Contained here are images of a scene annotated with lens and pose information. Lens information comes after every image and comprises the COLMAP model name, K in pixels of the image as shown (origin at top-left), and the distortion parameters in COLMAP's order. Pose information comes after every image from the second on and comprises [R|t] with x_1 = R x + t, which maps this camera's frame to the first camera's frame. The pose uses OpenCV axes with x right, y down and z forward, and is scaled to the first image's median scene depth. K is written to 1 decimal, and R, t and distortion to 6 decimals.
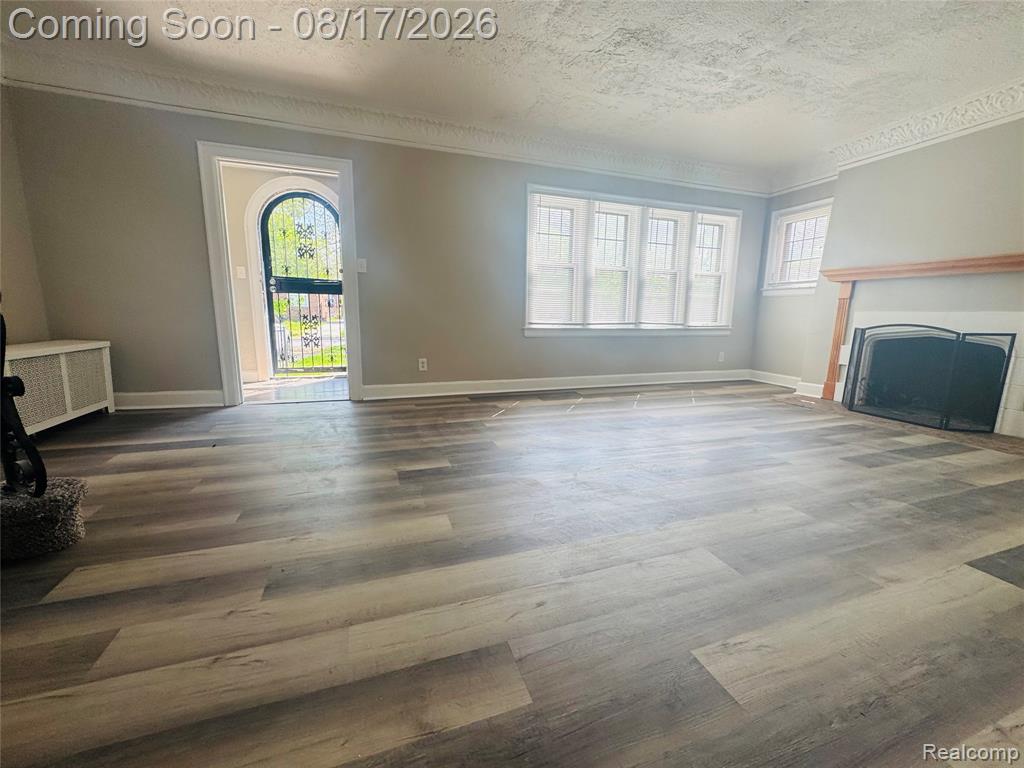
lens RADIAL K [[409.2, 0, 512.0], [0, 409.2, 384.0], [0, 0, 1]] dist [-0.002919, 0.000148]
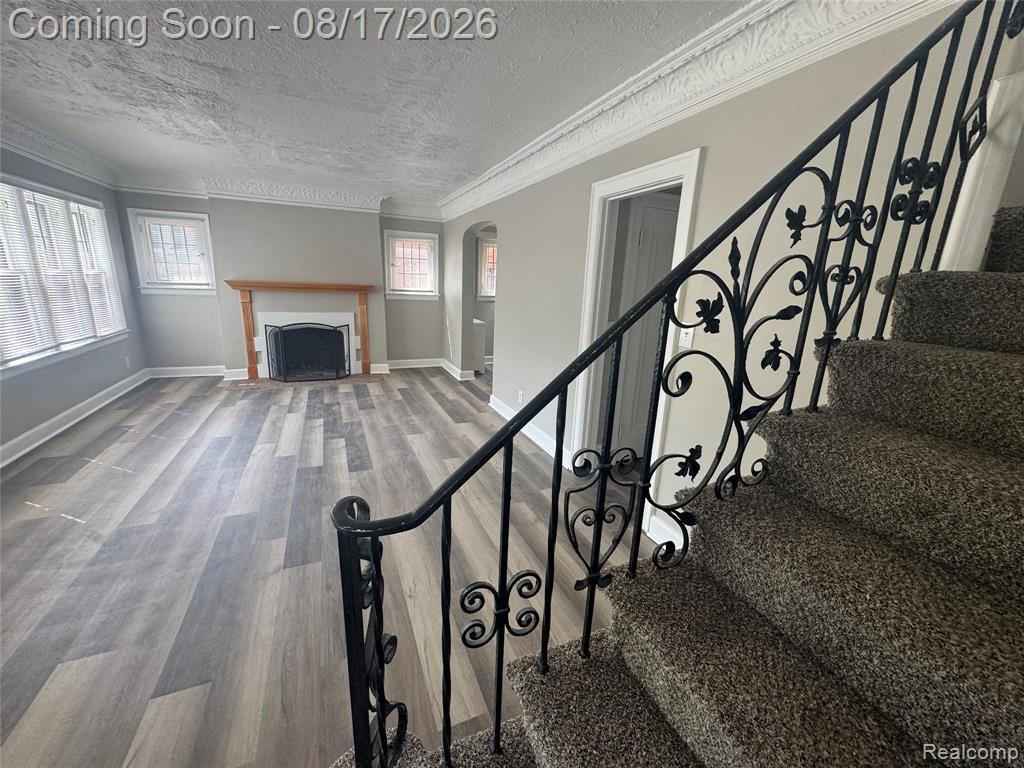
lens RADIAL K [[409.2, 0, 512.0], [0, 409.2, 384.0], [0, 0, 1]] dist [-0.002919, 0.000148]
pose [[-0.073687, -0.263220, 0.961918, -0.591668], [0.131277, 0.953587, 0.270996, -0.203054], [-0.988603, 0.146246, -0.035712, 0.233319]]
